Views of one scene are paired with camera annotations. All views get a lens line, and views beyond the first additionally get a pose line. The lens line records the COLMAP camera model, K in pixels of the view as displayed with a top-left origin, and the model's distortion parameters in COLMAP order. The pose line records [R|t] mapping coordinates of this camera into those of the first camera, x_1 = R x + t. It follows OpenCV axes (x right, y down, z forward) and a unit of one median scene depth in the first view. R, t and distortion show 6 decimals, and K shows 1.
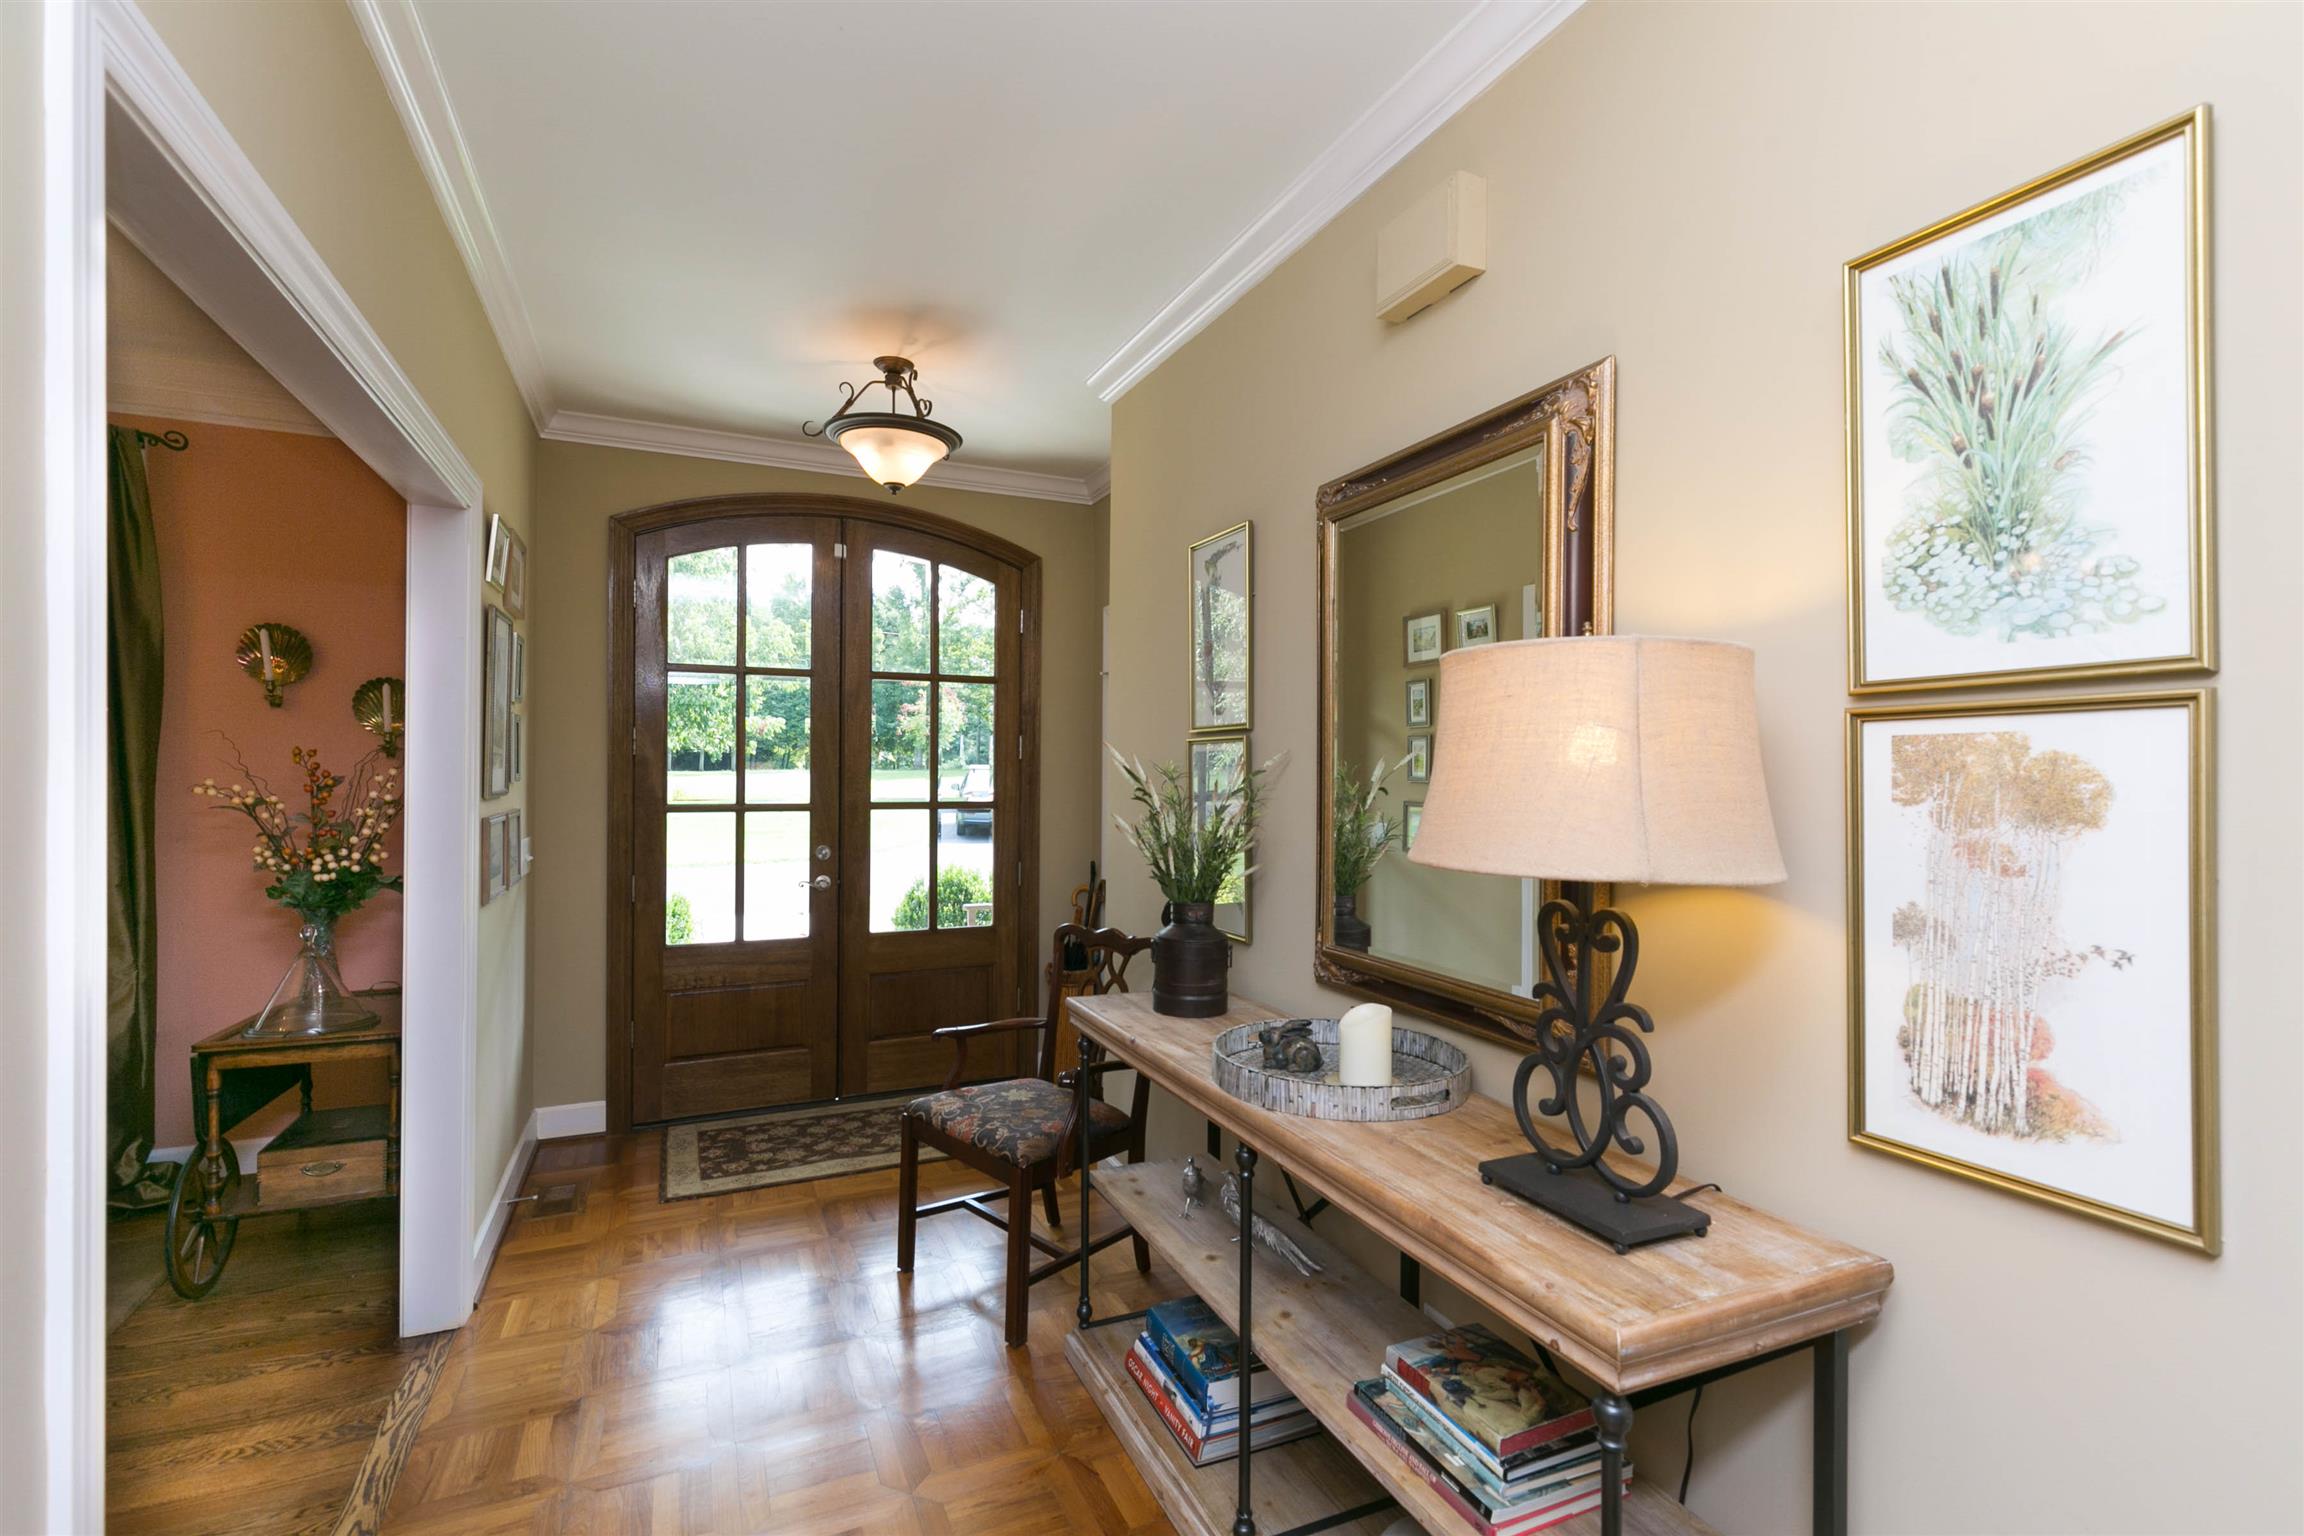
lens RADIAL K [[1034.9, 0, 1147.8], [0, 1034.9, 767.5], [0, 0, 1]] dist [0.000100, 0.000002]
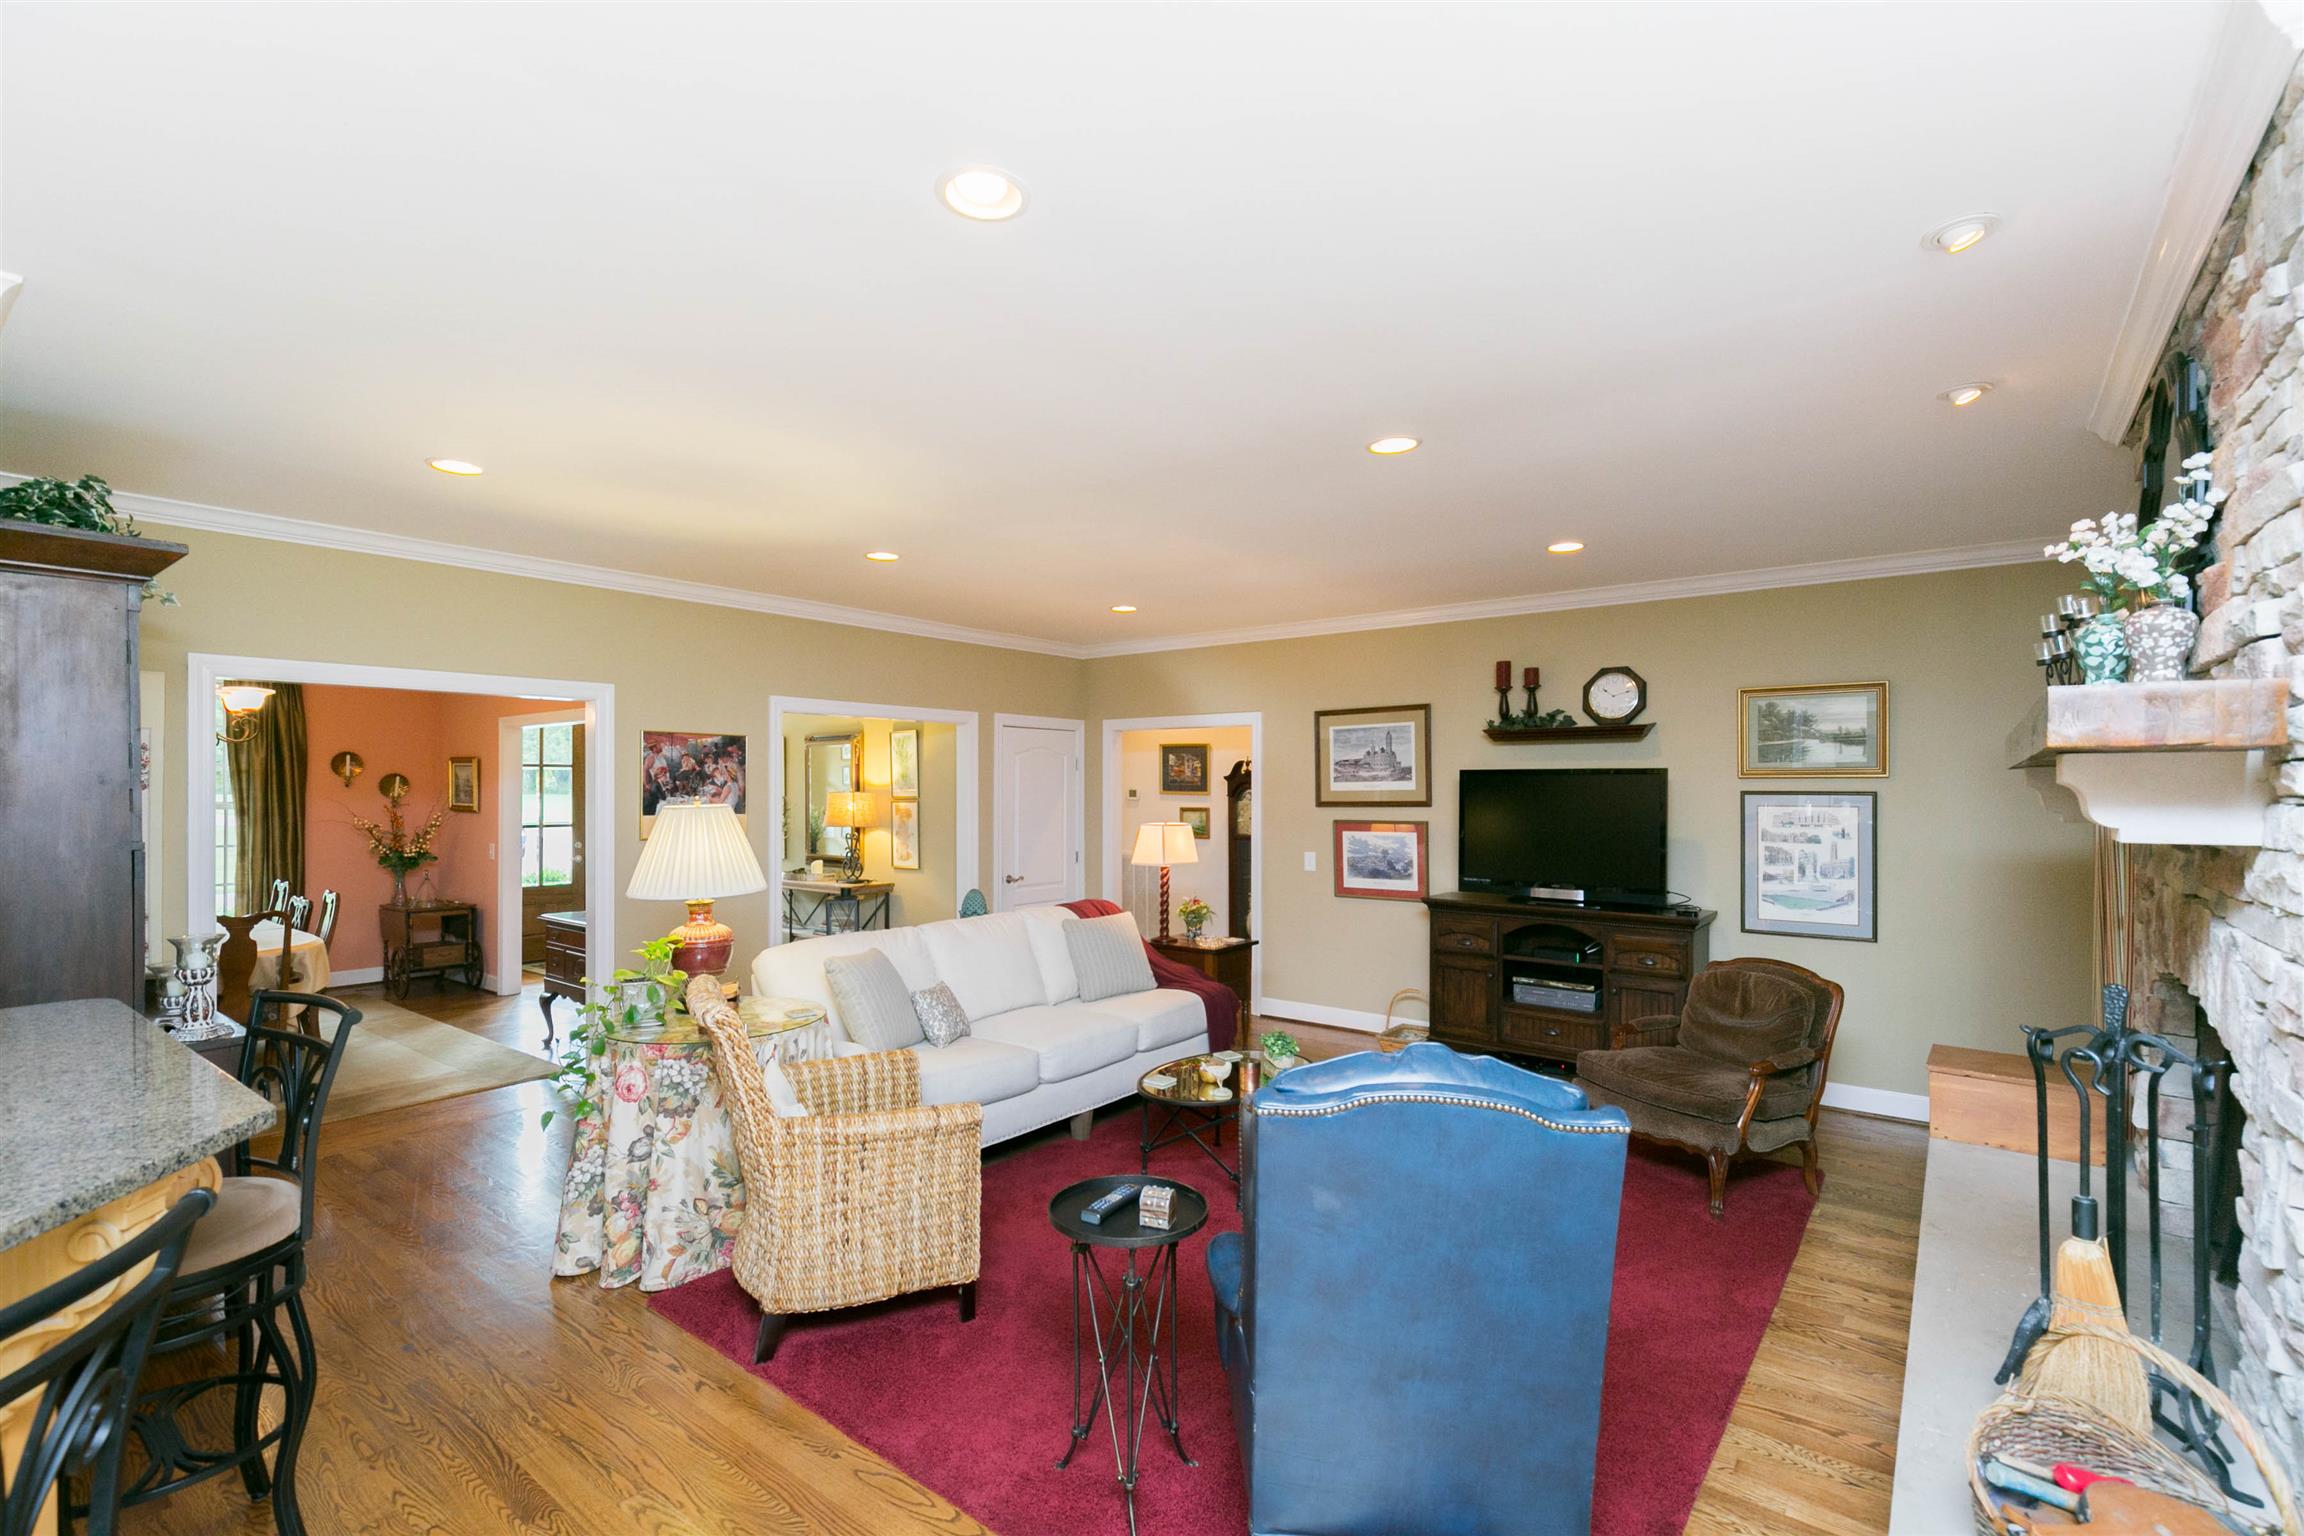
lens RADIAL K [[1055.1, 0, 1158.5], [0, 1055.1, 782.0], [0, 0, 1]] dist [0.001585, -0.000595]
pose [[0.883282, -0.004173, 0.468824, -0.613943], [0.005029, 0.999987, -0.000574, -0.110333], [-0.468815, 0.002865, 0.883292, -3.676354]]
